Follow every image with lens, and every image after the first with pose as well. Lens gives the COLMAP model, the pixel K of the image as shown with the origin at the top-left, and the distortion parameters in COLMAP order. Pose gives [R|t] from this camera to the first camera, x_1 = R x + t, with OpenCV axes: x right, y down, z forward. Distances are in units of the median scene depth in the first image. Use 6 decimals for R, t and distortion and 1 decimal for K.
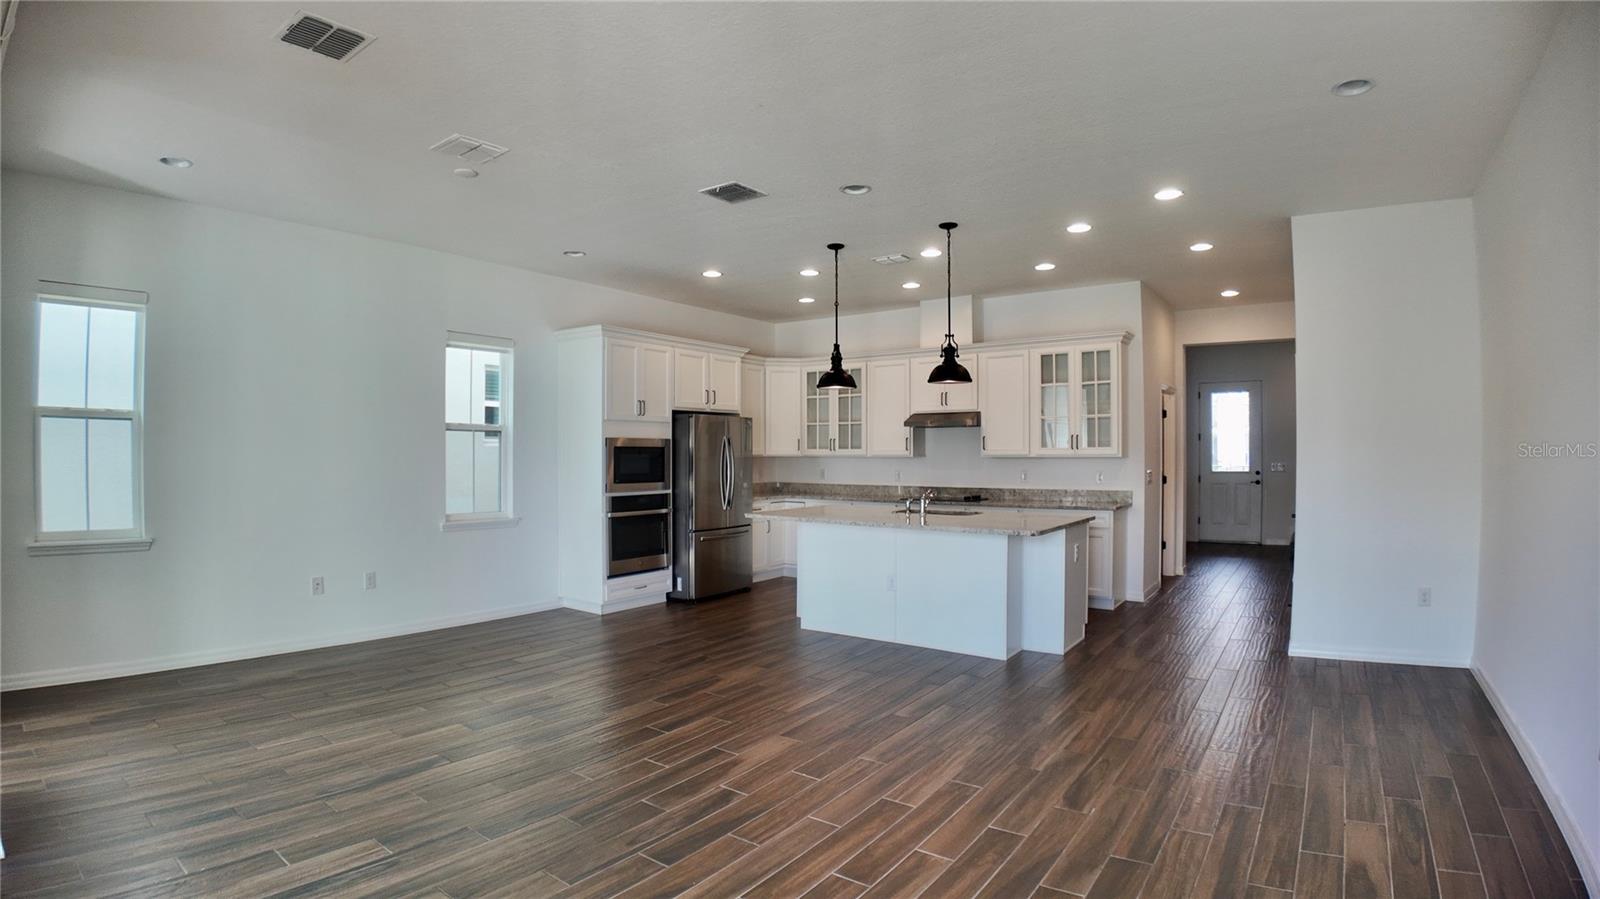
lens RADIAL K [[769.5, 0, 777.9], [0, 769.5, 454.5], [0, 0, 1]] dist [-0.016127, -0.000012]
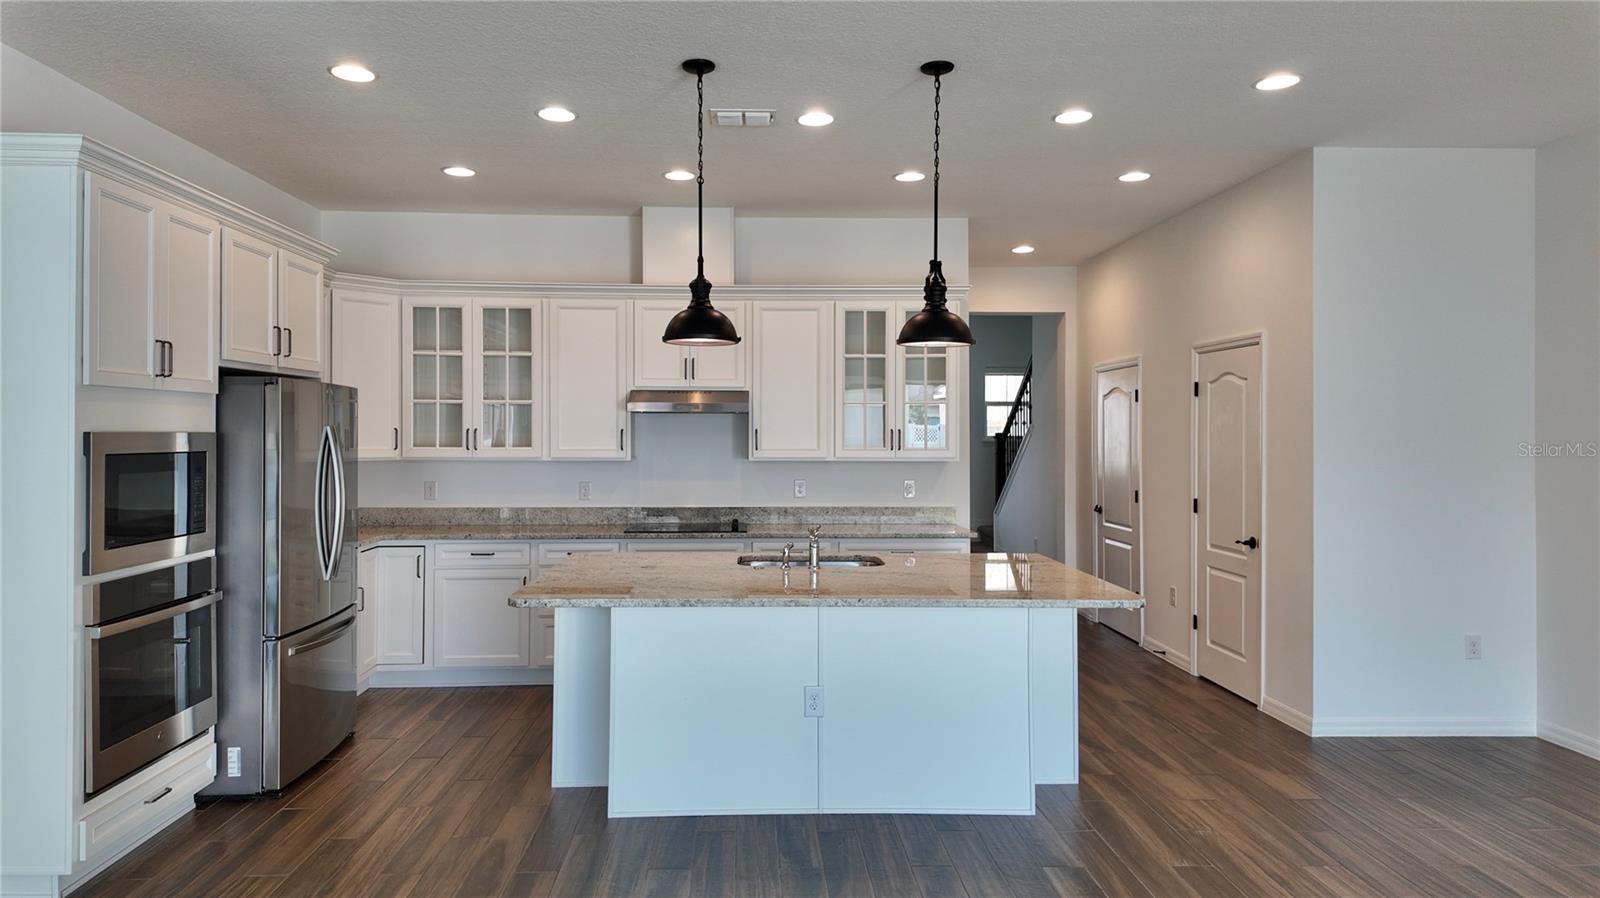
lens RADIAL K [[969.1, 0, 799.0], [0, 969.1, 430.5], [0, 0, 1]] dist [0.005436, 0.001076]
pose [[0.768649, 0.005125, 0.639650, -0.228687], [-0.002609, 0.999985, -0.004877, -0.018961], [-0.639665, 0.002080, 0.768651, 0.350113]]
